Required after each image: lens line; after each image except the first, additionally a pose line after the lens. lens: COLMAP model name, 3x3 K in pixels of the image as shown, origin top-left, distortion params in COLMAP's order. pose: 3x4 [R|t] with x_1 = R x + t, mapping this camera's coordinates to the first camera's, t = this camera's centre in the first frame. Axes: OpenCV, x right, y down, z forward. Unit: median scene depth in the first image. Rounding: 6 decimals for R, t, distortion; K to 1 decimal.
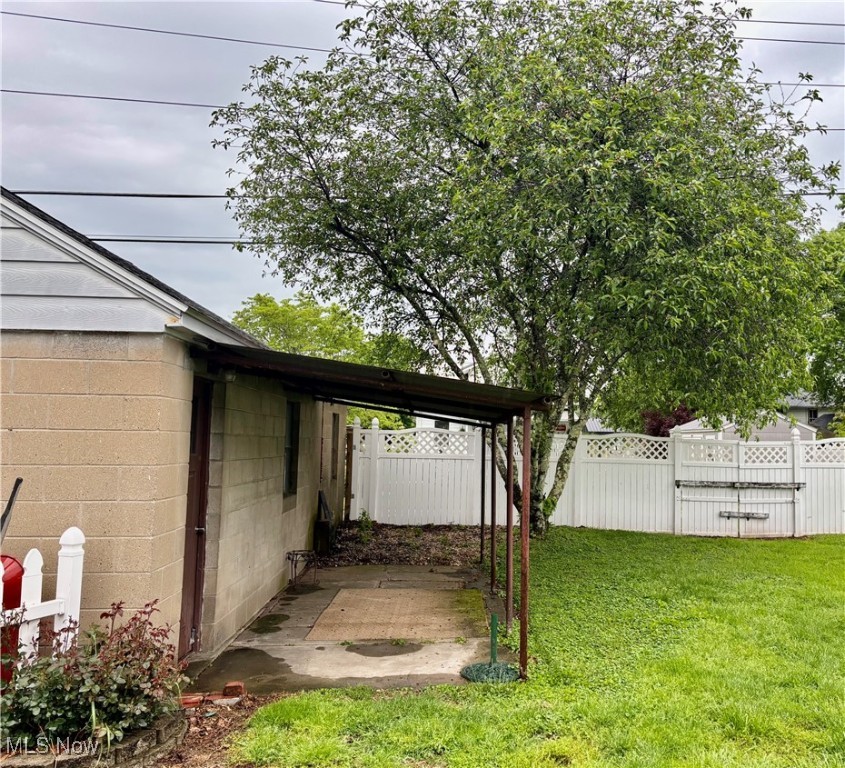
lens RADIAL K [[762.9, 0, 494.7], [0, 762.9, 387.0], [0, 0, 1]] dist [0.051803, -0.047991]
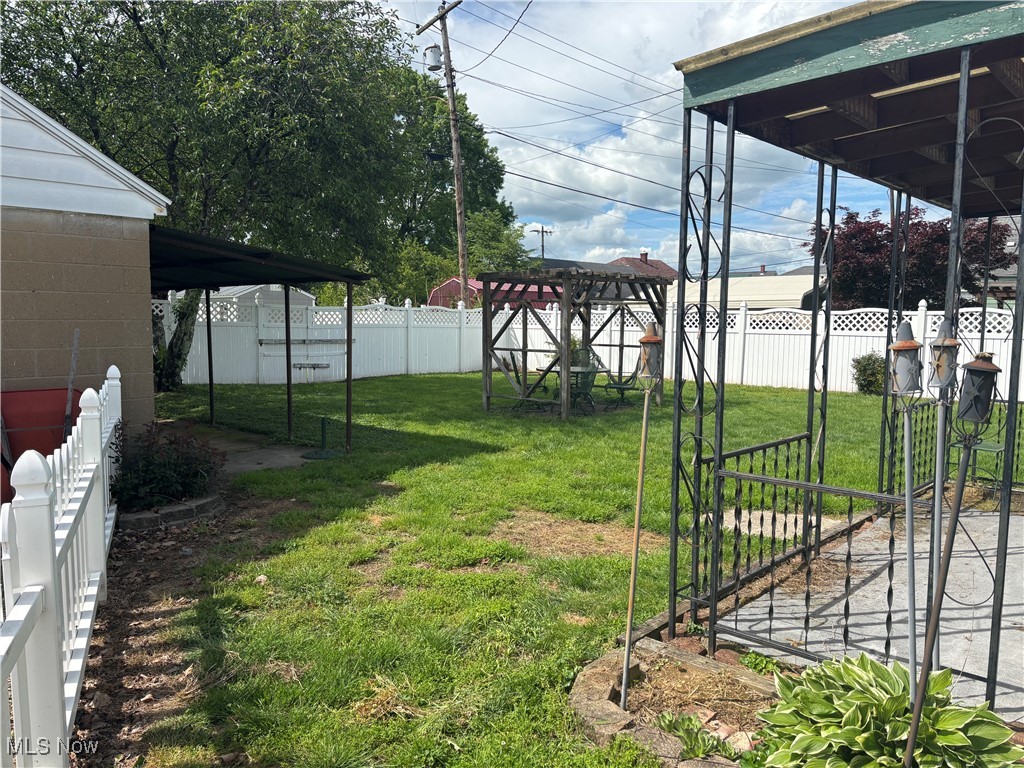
lens RADIAL K [[763.1, 0, 512.1], [0, 763.1, 377.7], [0, 0, 1]] dist [0.052208, -0.046176]
pose [[0.741704, -0.060353, 0.668007, -0.549464], [-0.047784, 0.988658, 0.142378, -0.012537], [-0.669023, -0.137523, 0.730408, -0.268093]]
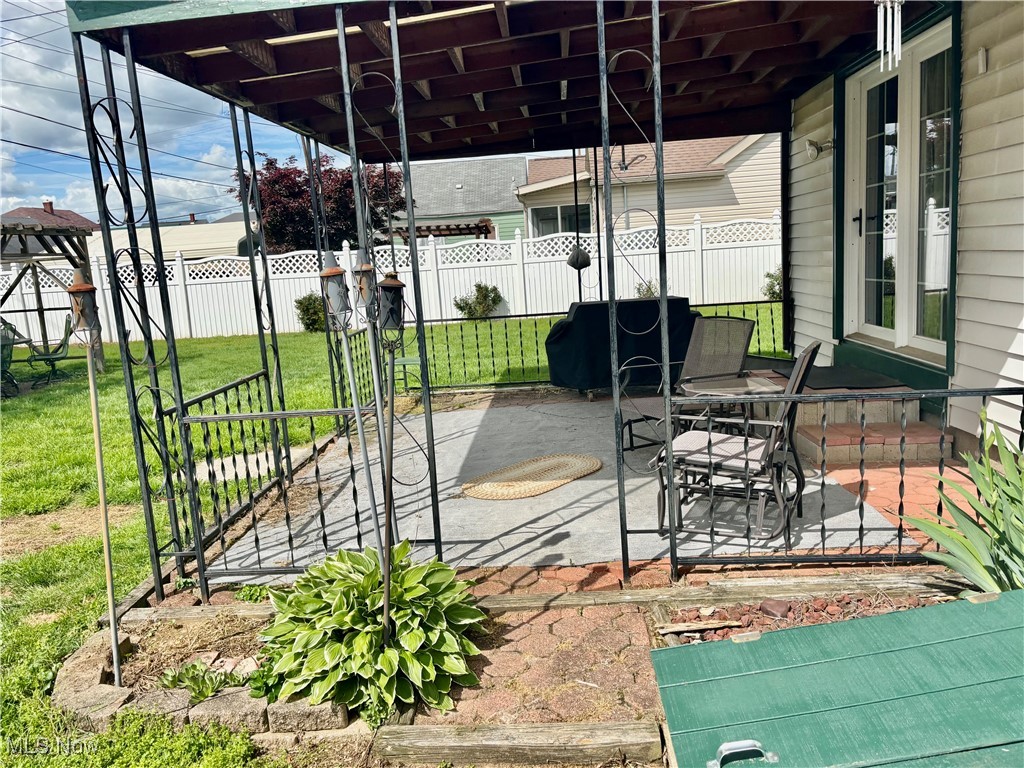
lens RADIAL K [[763.1, 0, 507.0], [0, 763.1, 377.7], [0, 0, 1]] dist [0.052208, -0.046176]
pose [[0.143264, -0.188520, 0.971564, -0.569274], [0.000505, 0.981704, 0.190413, -0.005896], [-0.989684, -0.026789, 0.140738, -0.279208]]
